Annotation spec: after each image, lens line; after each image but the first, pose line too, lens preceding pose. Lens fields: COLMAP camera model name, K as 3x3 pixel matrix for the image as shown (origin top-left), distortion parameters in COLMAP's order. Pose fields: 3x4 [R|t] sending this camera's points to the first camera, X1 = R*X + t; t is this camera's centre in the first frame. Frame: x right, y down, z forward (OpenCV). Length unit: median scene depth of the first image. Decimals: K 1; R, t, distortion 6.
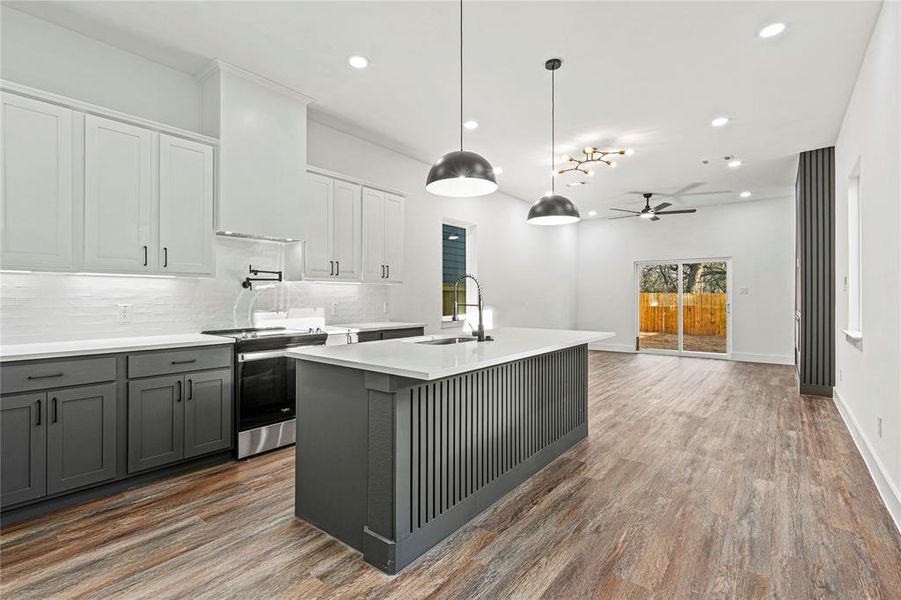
lens RADIAL K [[427.6, 0, 442.4], [0, 427.6, 294.2], [0, 0, 1]] dist [-0.003175, -0.000085]
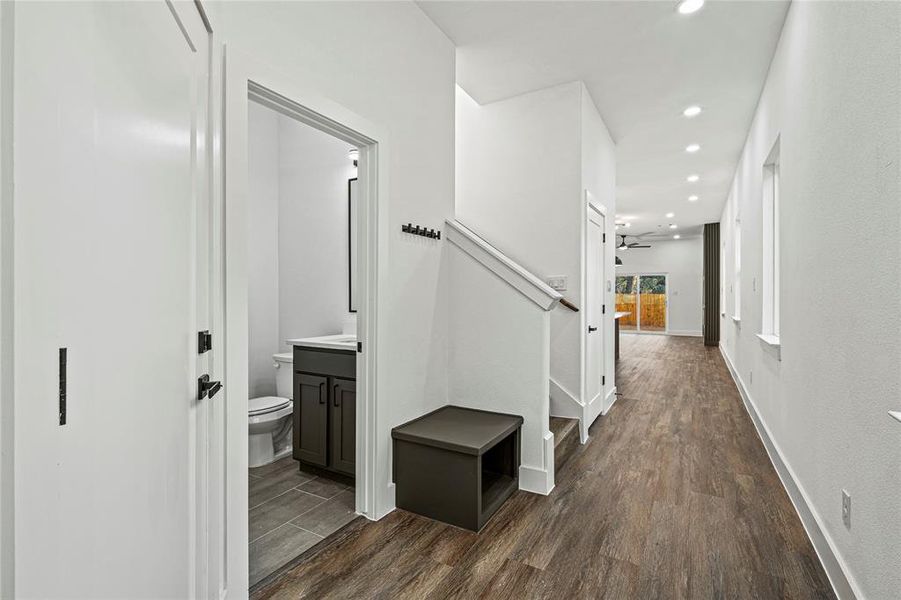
lens RADIAL K [[427.6, 0, 450.2], [0, 427.6, 296.1], [0, 0, 1]] dist [-0.003175, -0.000085]
pose [[0.988831, -0.004551, 0.148971, -0.450246], [0.003969, 0.999983, 0.004202, -0.007042], [-0.148988, -0.003563, 0.988833, -0.566338]]
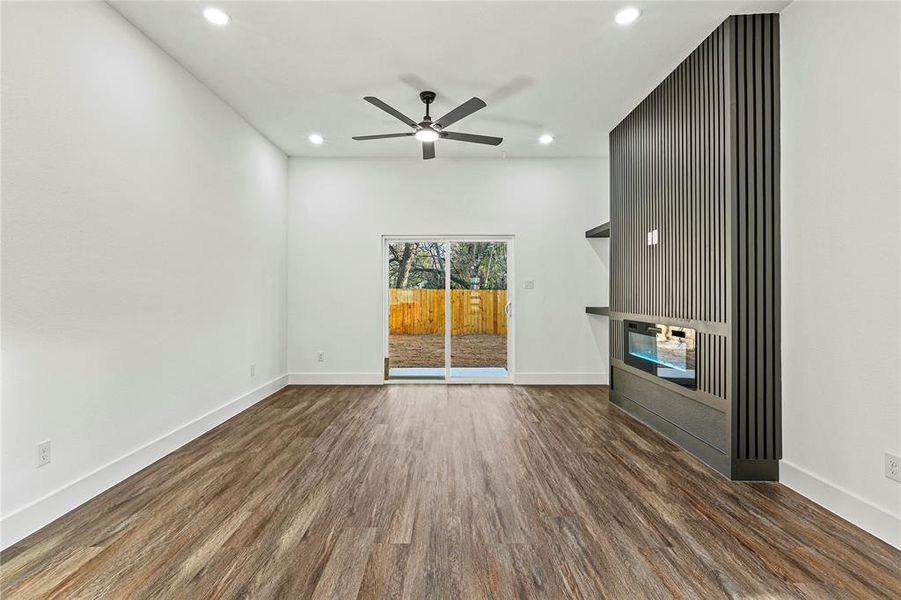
lens RADIAL K [[427.6, 0, 445.8], [0, 427.6, 295.3], [0, 0, 1]] dist [-0.003175, -0.000085]
pose [[0.784081, -0.003241, 0.620649, 0.177642], [-0.003512, 0.999947, 0.009658, 0.004434], [-0.620648, -0.009752, 0.784029, 0.586203]]
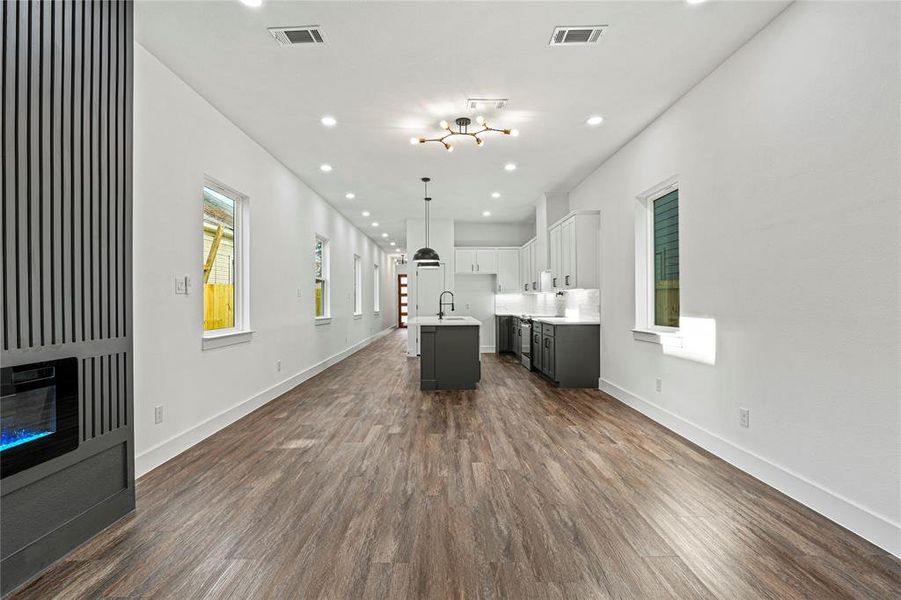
lens RADIAL K [[427.6, 0, 452.4], [0, 427.6, 299.7], [0, 0, 1]] dist [-0.003175, -0.000085]
pose [[-0.769838, 0.000010, -0.638239, 0.624580], [0.006975, 0.999940, -0.008398, 0.008350], [0.638201, -0.010917, -0.769792, 1.142239]]
